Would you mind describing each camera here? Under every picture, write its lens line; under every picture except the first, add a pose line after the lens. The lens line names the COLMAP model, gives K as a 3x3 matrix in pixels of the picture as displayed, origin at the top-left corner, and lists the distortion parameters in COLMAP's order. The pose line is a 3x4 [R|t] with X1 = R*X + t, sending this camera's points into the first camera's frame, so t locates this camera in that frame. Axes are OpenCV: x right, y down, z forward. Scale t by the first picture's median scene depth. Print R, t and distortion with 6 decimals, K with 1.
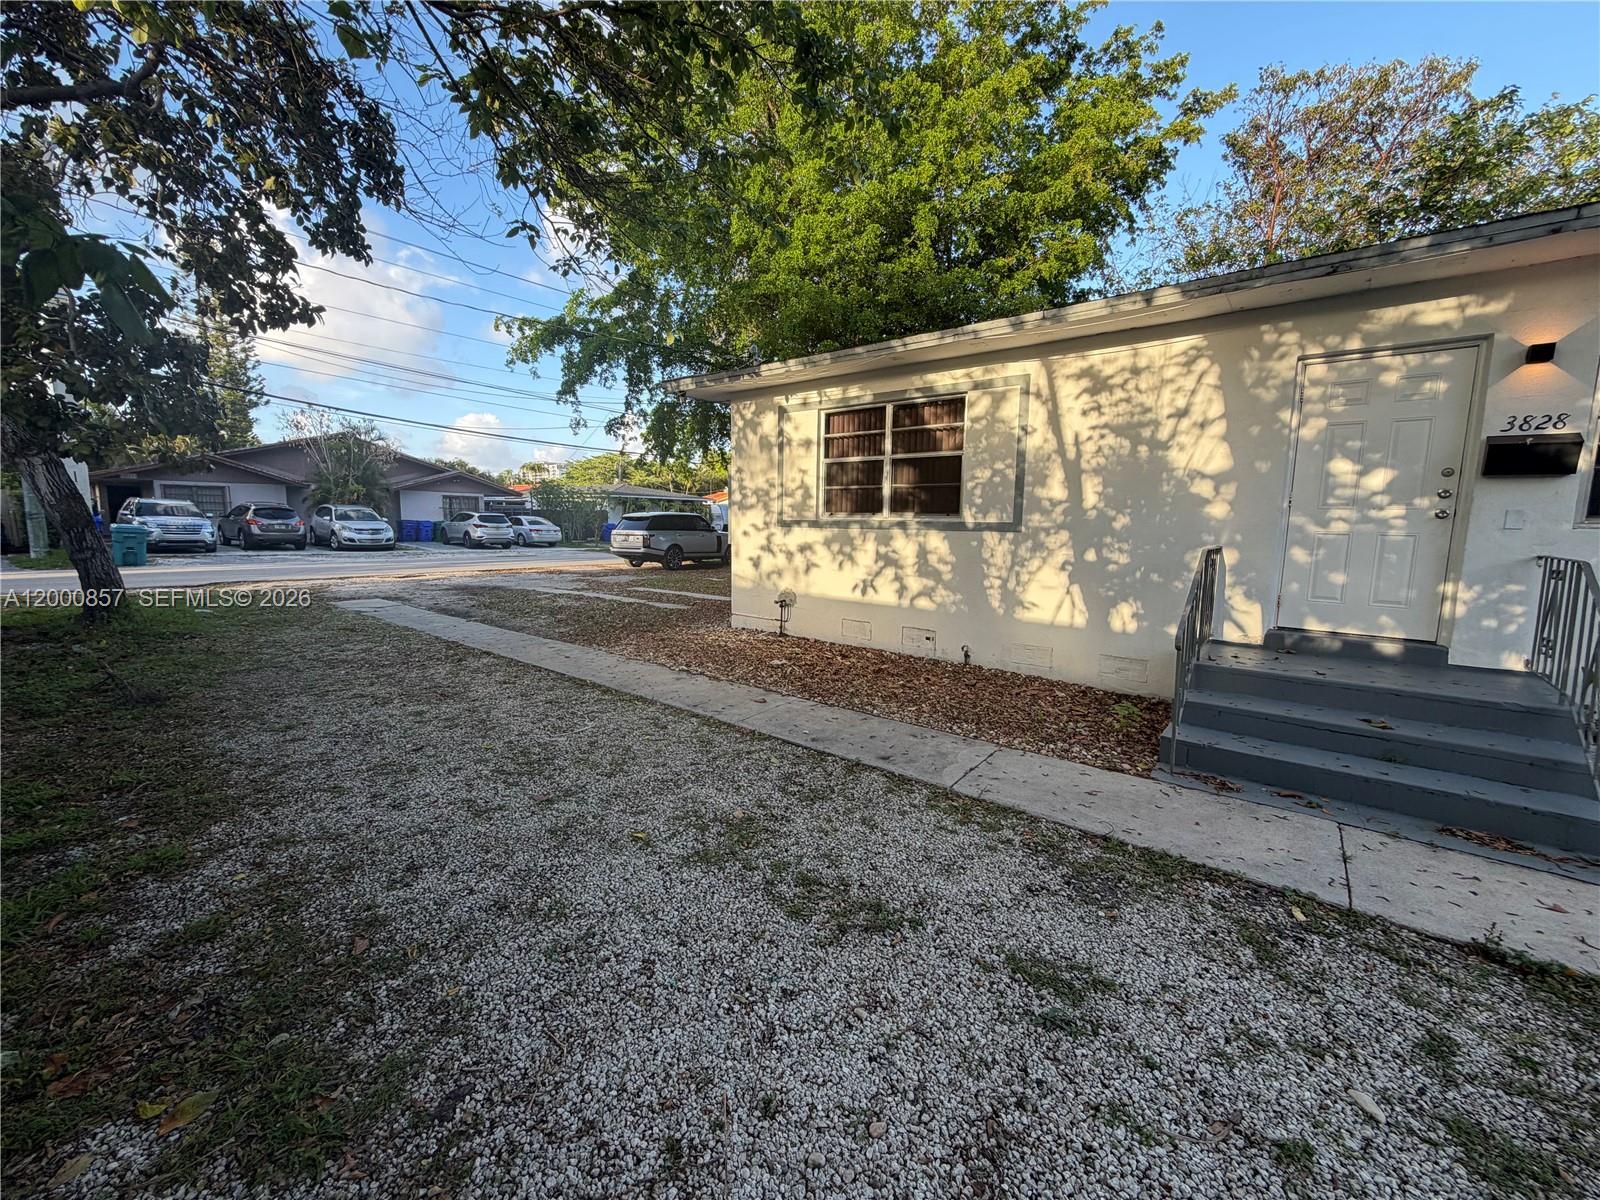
lens RADIAL K [[639.0, 0, 803.2], [0, 639.0, 599.8], [0, 0, 1]] dist [0.001047, -0.000268]
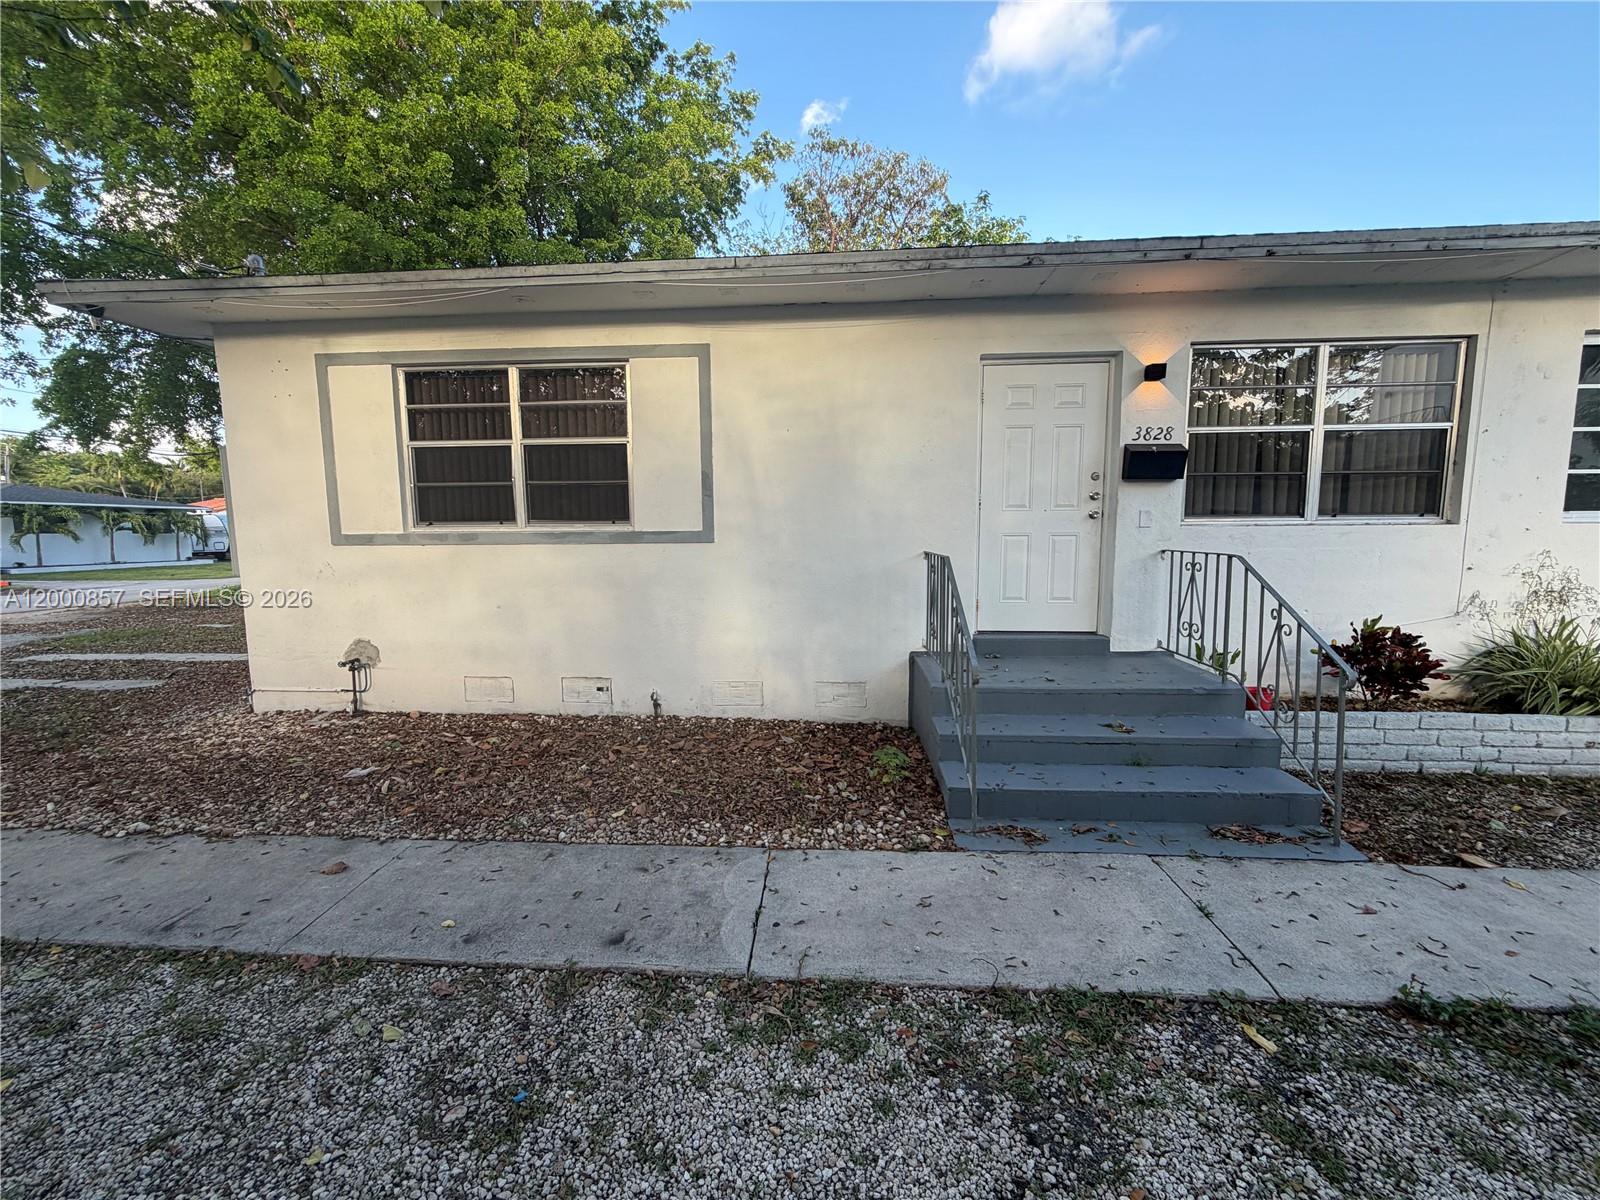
lens RADIAL K [[639.0, 0, 800.0], [0, 639.0, 596.2], [0, 0, 1]] dist [0.001047, -0.000268]
pose [[0.823424, -0.079478, 0.561832, -0.028080], [0.089913, 0.995908, 0.009106, -0.042213], [-0.560257, 0.043017, 0.827201, 0.321965]]
